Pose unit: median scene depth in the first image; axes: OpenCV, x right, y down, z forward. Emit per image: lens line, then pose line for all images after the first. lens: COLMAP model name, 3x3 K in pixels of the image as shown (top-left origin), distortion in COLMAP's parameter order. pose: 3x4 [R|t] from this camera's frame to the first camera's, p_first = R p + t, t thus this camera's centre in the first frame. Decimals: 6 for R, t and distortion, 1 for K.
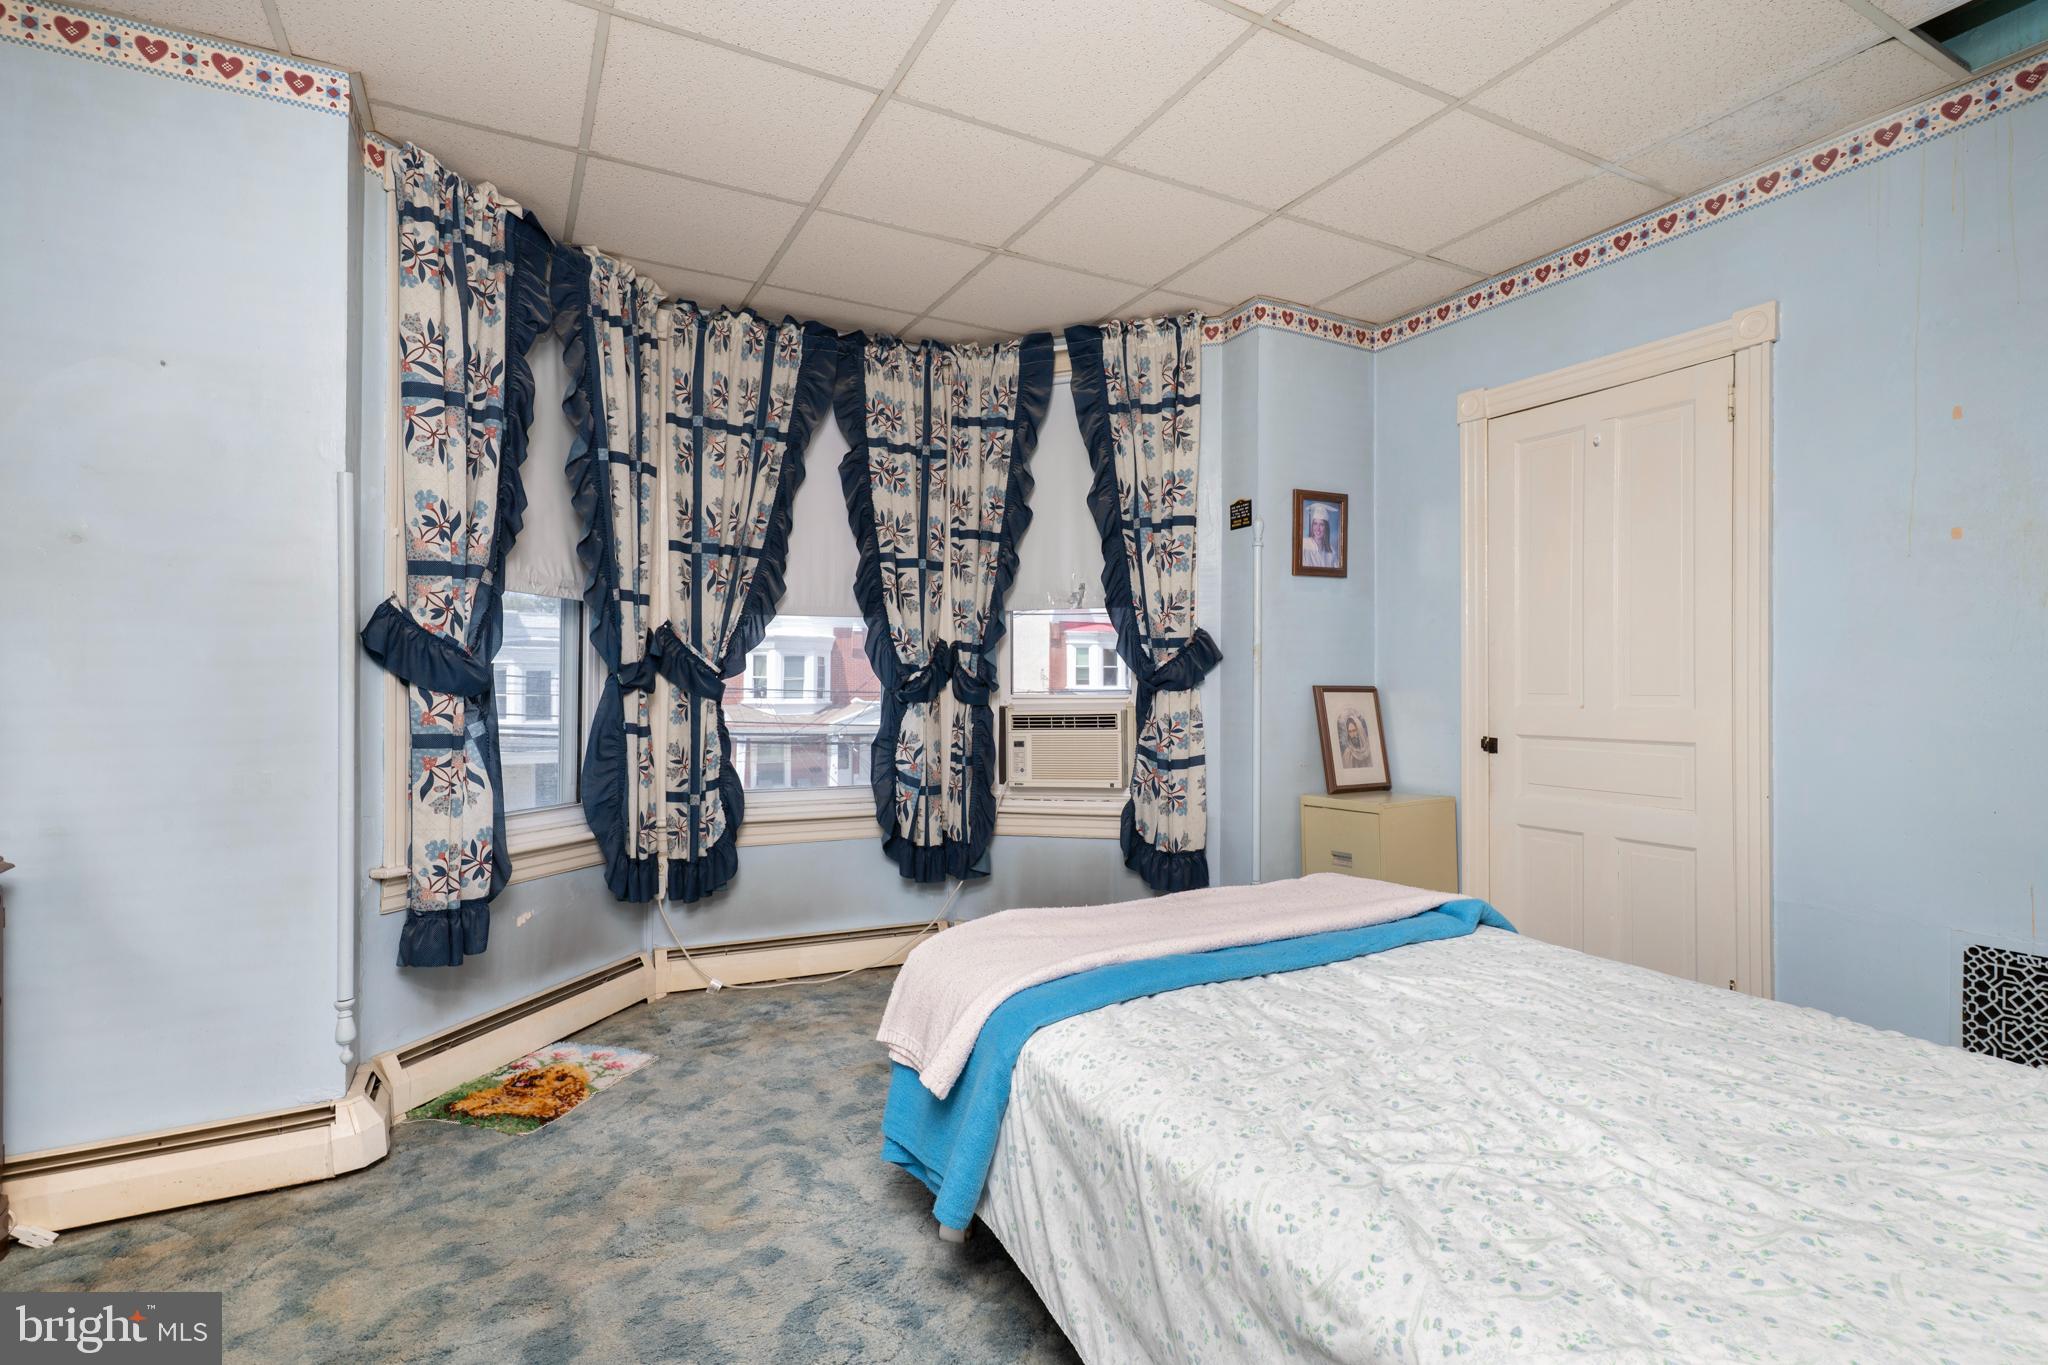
lens RADIAL K [[986.7, 0, 1027.7], [0, 986.7, 680.0], [0, 0, 1]] dist [-0.002925, 0.001980]
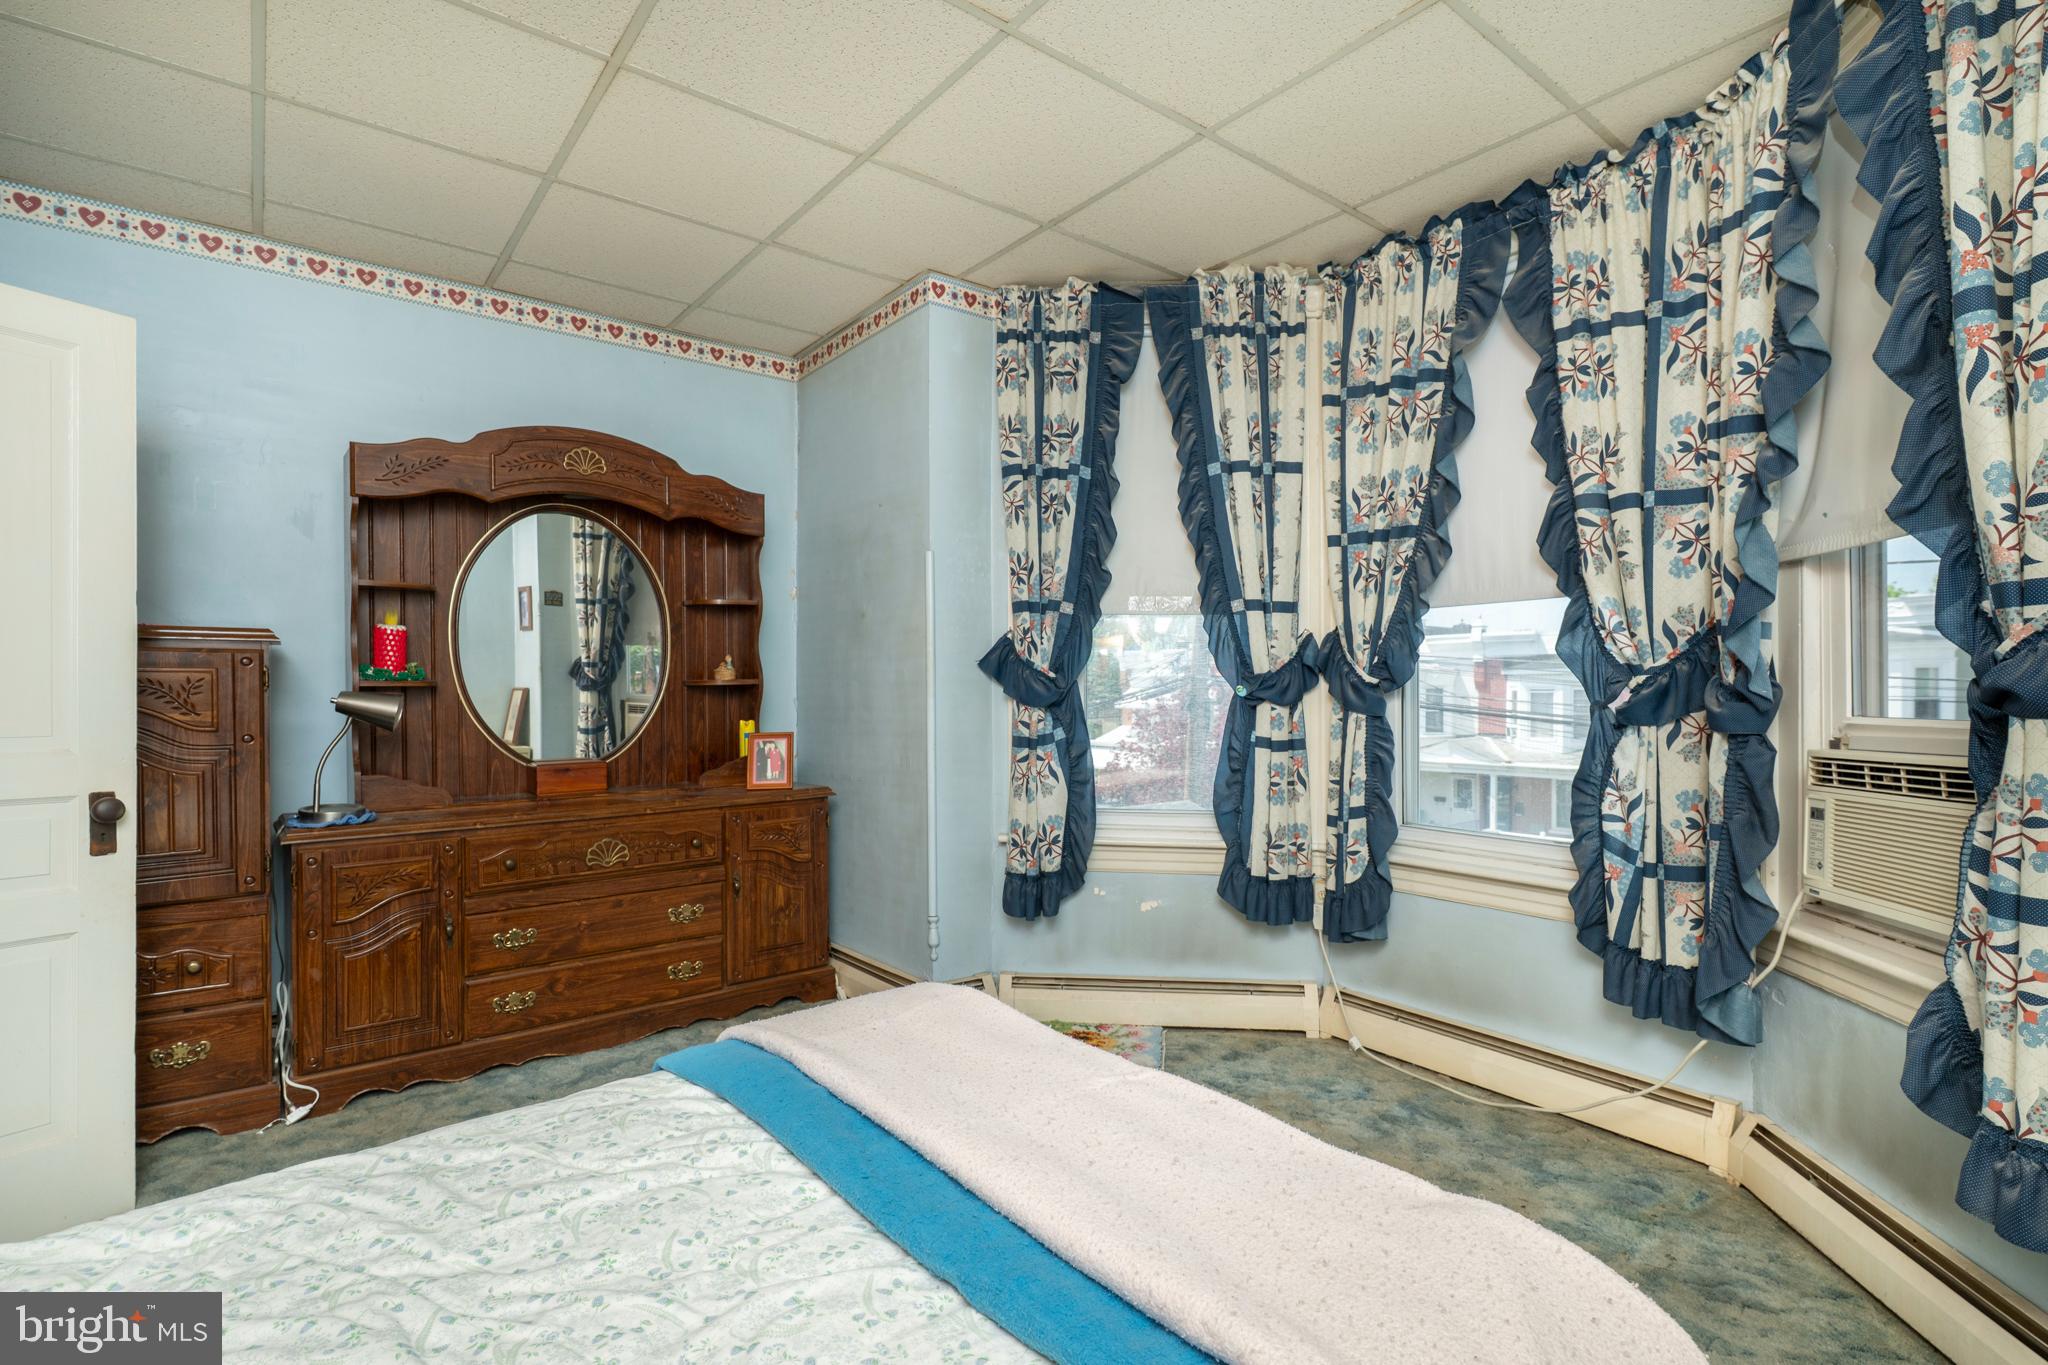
lens RADIAL K [[986.7, 0, 1028.0], [0, 986.7, 693.0], [0, 0, 1]] dist [-0.002925, 0.001980]
pose [[0.162884, 0.002297, -0.986643, 0.475283], [0.011658, 0.999923, 0.004252, -0.004953], [0.986576, -0.012195, 0.162844, 0.569694]]
